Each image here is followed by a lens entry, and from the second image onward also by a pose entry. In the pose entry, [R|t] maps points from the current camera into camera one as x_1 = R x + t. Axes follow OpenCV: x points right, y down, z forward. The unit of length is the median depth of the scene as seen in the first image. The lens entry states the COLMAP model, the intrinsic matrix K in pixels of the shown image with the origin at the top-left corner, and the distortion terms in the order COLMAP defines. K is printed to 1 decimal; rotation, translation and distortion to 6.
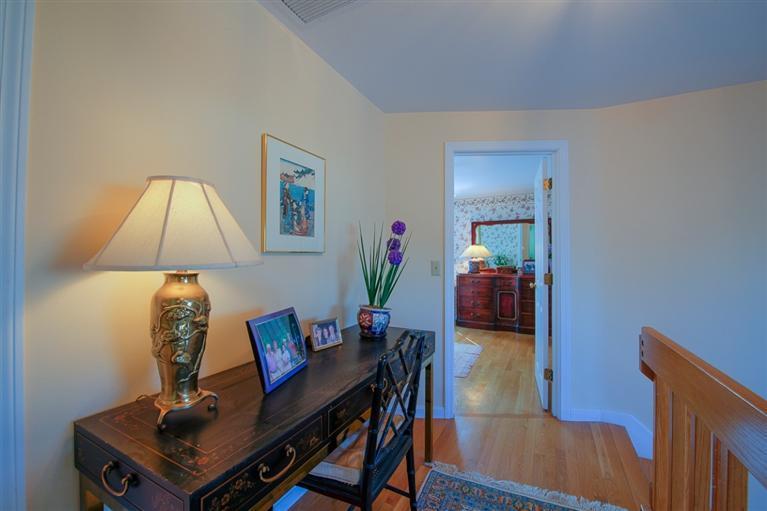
lens RADIAL K [[303.8, 0, 385.0], [0, 303.8, 255.6], [0, 0, 1]] dist [-0.020972, -0.001106]
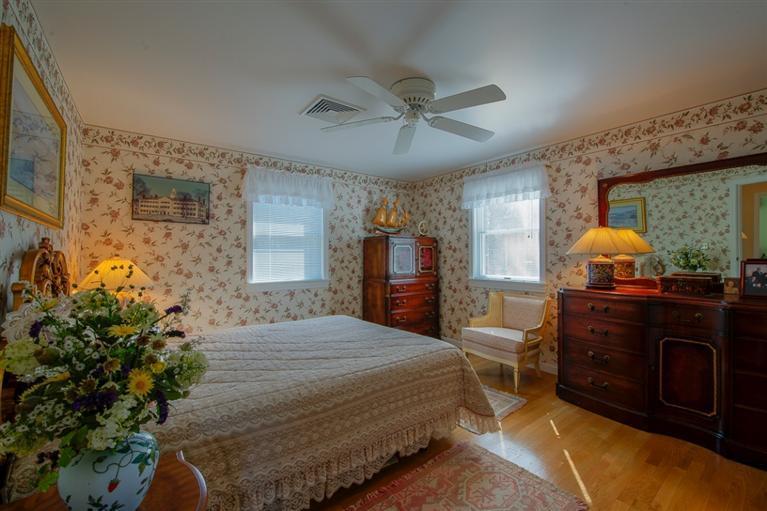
lens RADIAL K [[322.6, 0, 385.3], [0, 322.6, 256.0], [0, 0, 1]] dist [-0.019916, -0.000219]
pose [[0.909182, -0.008817, -0.416305, 0.196580], [0.009810, 0.999952, 0.000245, 0.005518], [0.416283, -0.004307, 0.909225, 0.418286]]
